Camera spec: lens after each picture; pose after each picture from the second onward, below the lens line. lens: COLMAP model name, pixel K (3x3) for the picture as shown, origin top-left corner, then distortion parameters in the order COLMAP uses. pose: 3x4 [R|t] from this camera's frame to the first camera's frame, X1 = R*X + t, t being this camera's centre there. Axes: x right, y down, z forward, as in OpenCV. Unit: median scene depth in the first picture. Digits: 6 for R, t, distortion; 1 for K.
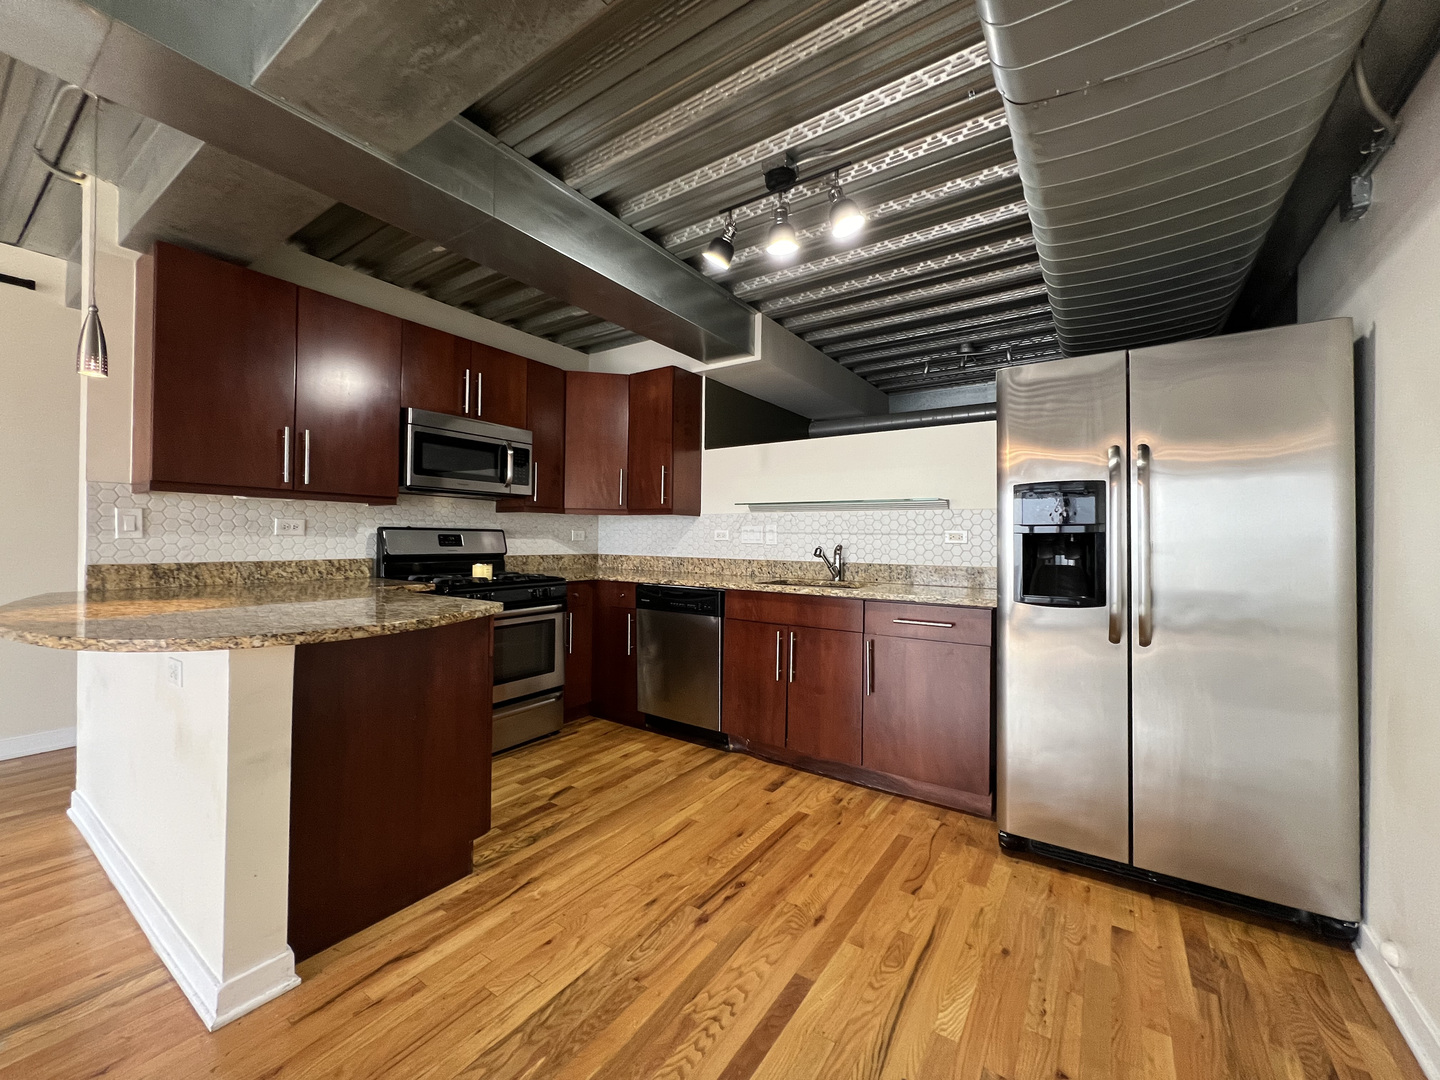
lens RADIAL K [[576.1, 0, 717.5], [0, 576.1, 538.5], [0, 0, 1]] dist [0.002722, 0.000367]
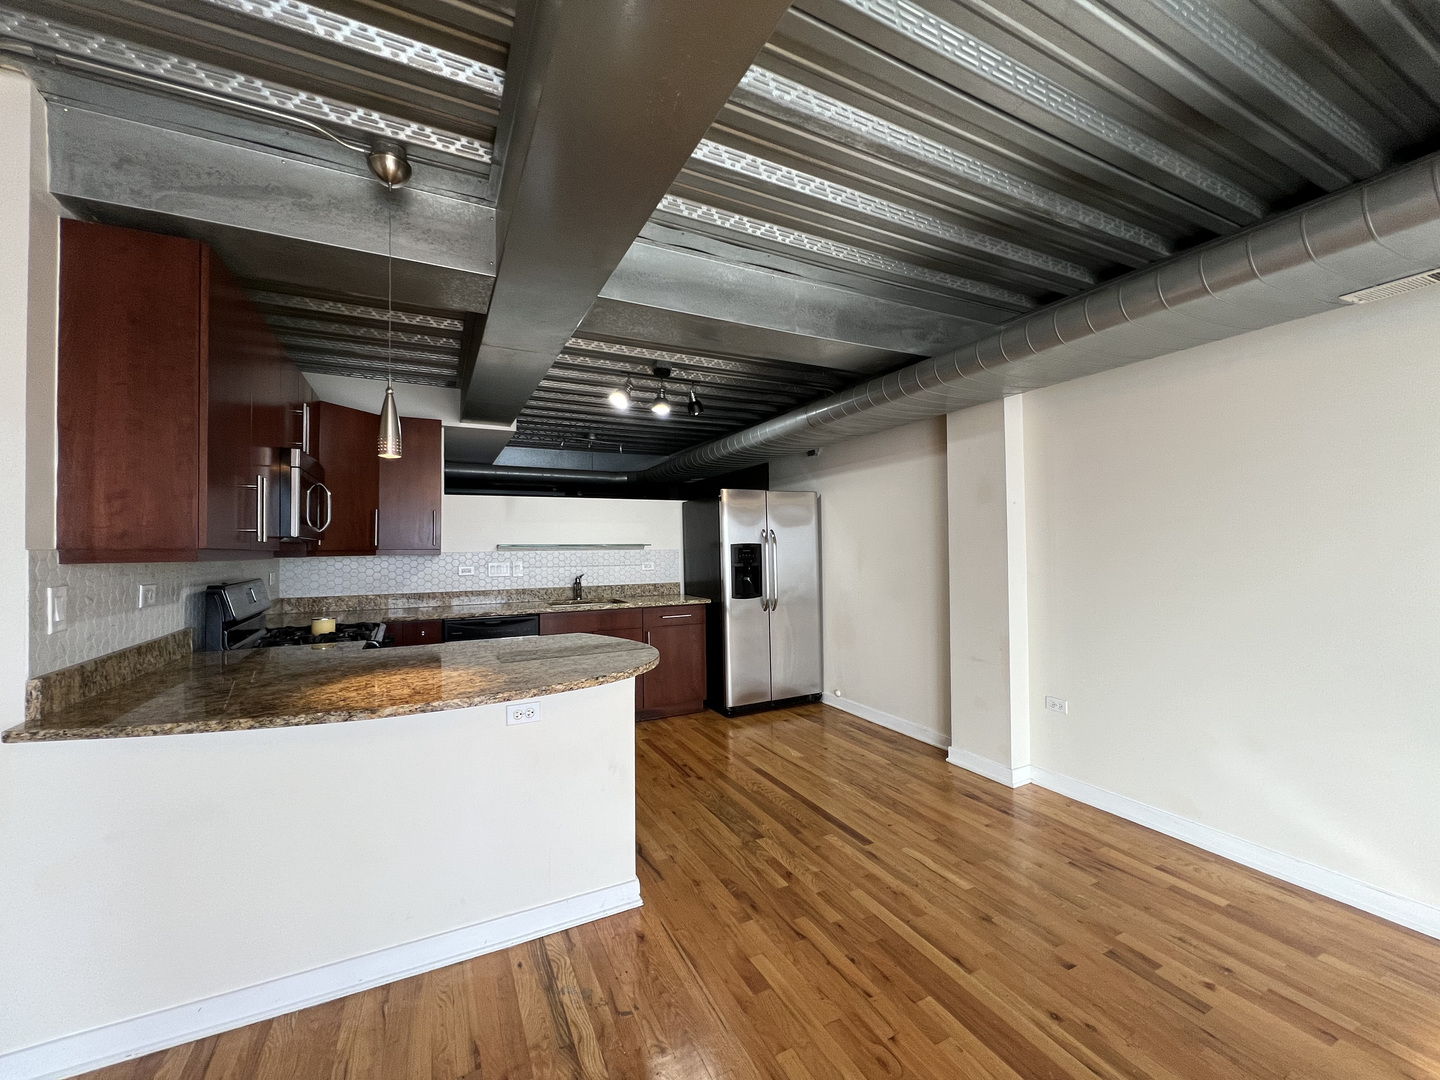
lens RADIAL K [[576.1, 0, 716.1], [0, 576.1, 536.9], [0, 0, 1]] dist [0.002722, 0.000367]
pose [[0.483323, -0.004419, 0.875431, -1.357930], [0.014870, 0.999884, -0.003162, -0.112134], [-0.875316, 0.014546, 0.483333, 0.006316]]
